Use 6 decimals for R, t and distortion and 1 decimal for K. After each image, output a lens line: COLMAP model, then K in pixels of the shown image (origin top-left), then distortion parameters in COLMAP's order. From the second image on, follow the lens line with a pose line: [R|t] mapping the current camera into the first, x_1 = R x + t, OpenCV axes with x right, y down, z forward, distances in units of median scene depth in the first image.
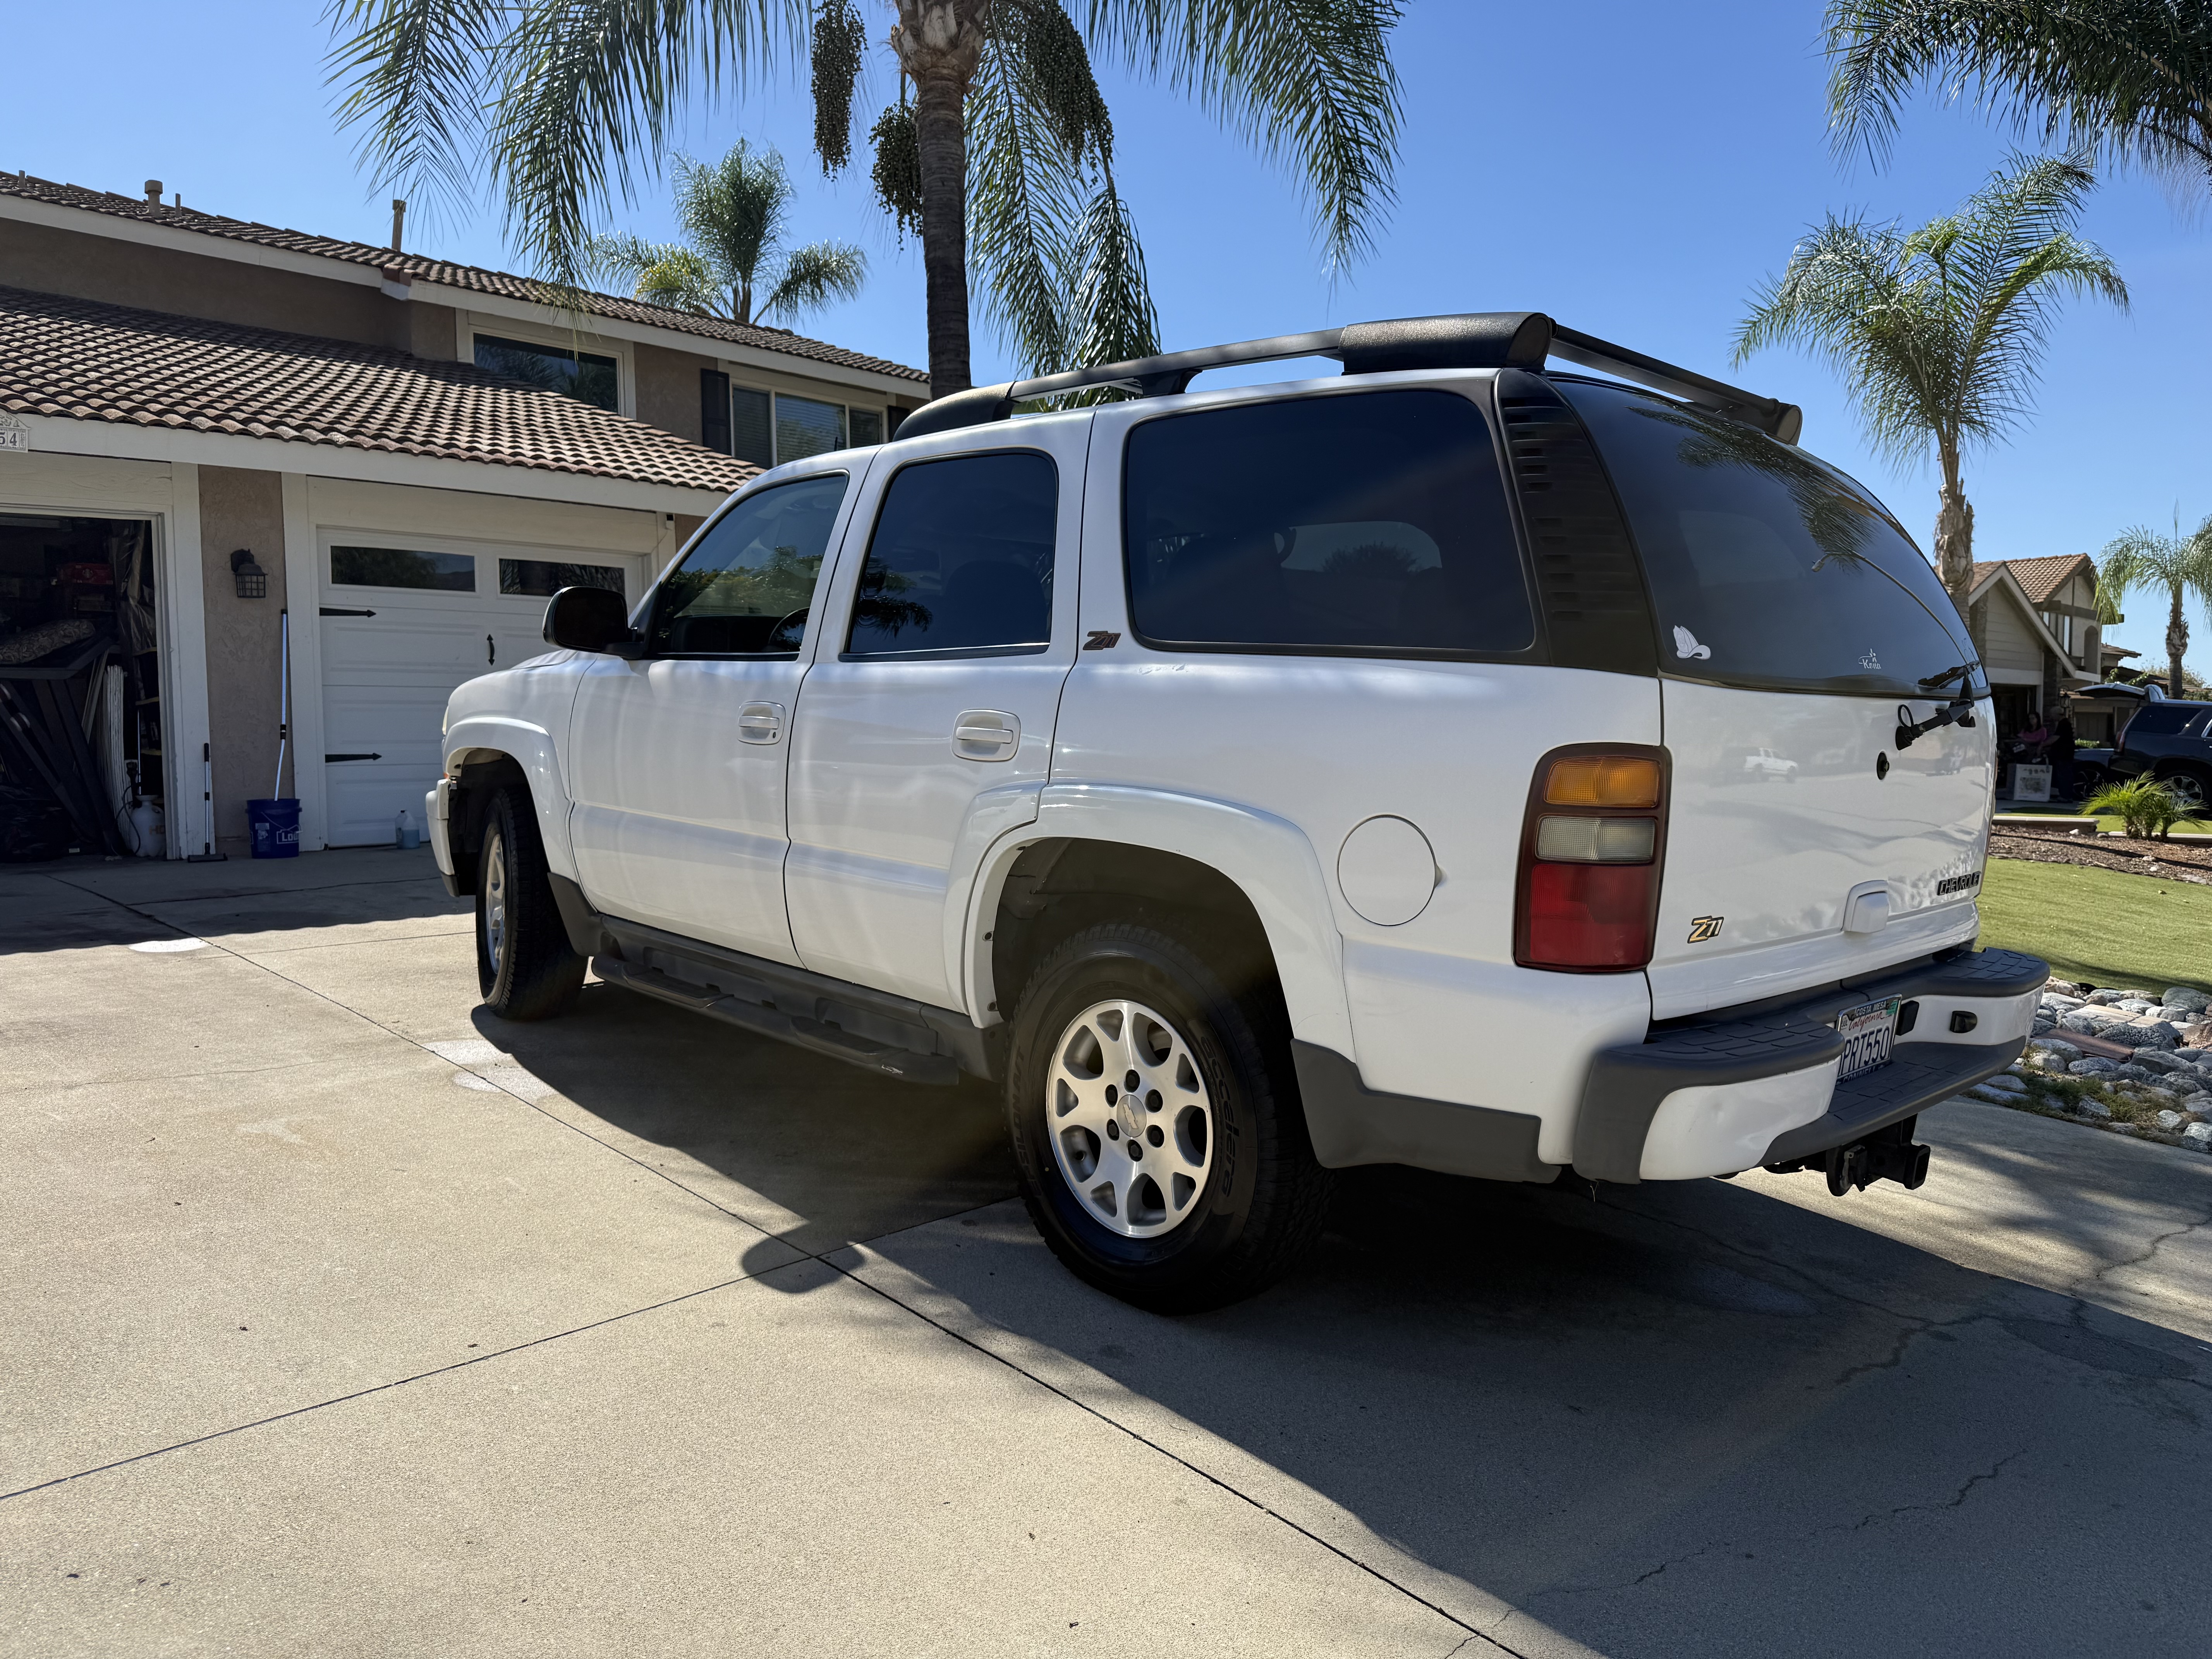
lens RADIAL K [[1527.0, 0, 1106.0], [0, 1527.0, 829.5], [0, 0, 1]] dist [0.002012, 0.000485]
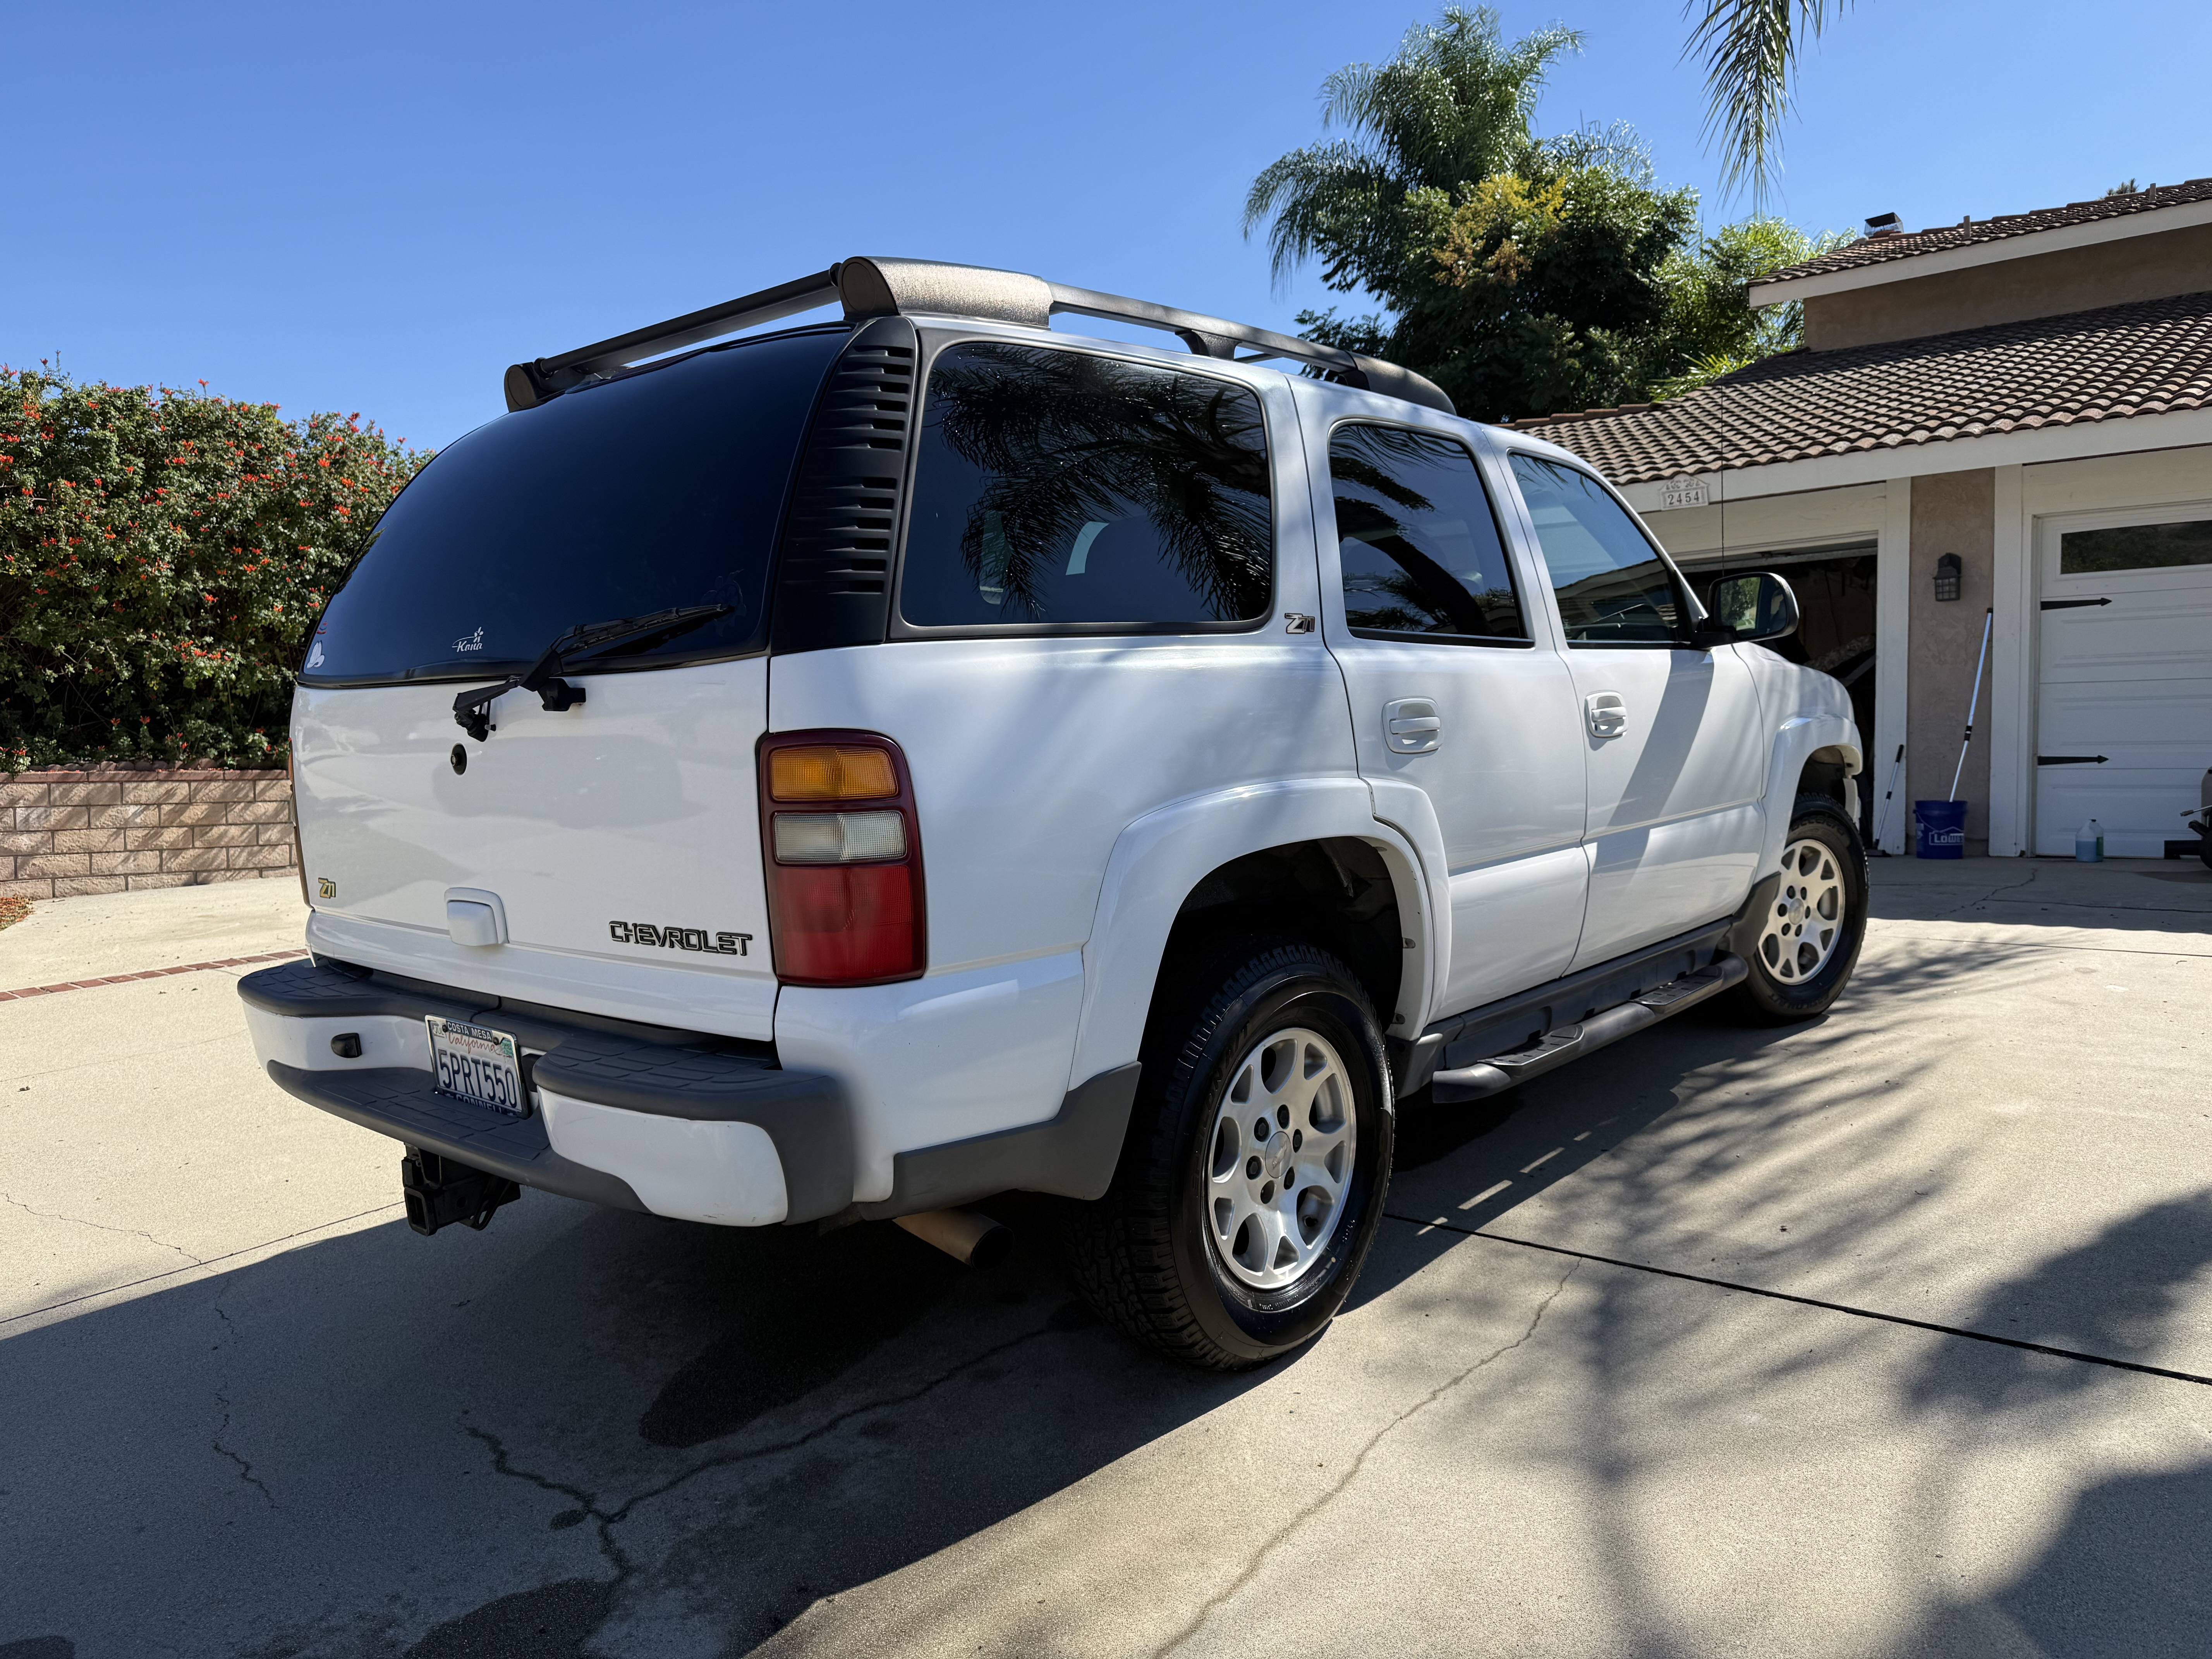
lens RADIAL K [[1527.0, 0, 1106.0], [0, 1527.0, 829.5], [0, 0, 1]] dist [0.002012, 0.000485]
pose [[0.101811, 0.054581, -0.993305, 0.389833], [-0.059489, 0.997041, 0.048689, -0.017034], [0.993024, 0.054133, 0.104756, 0.350069]]
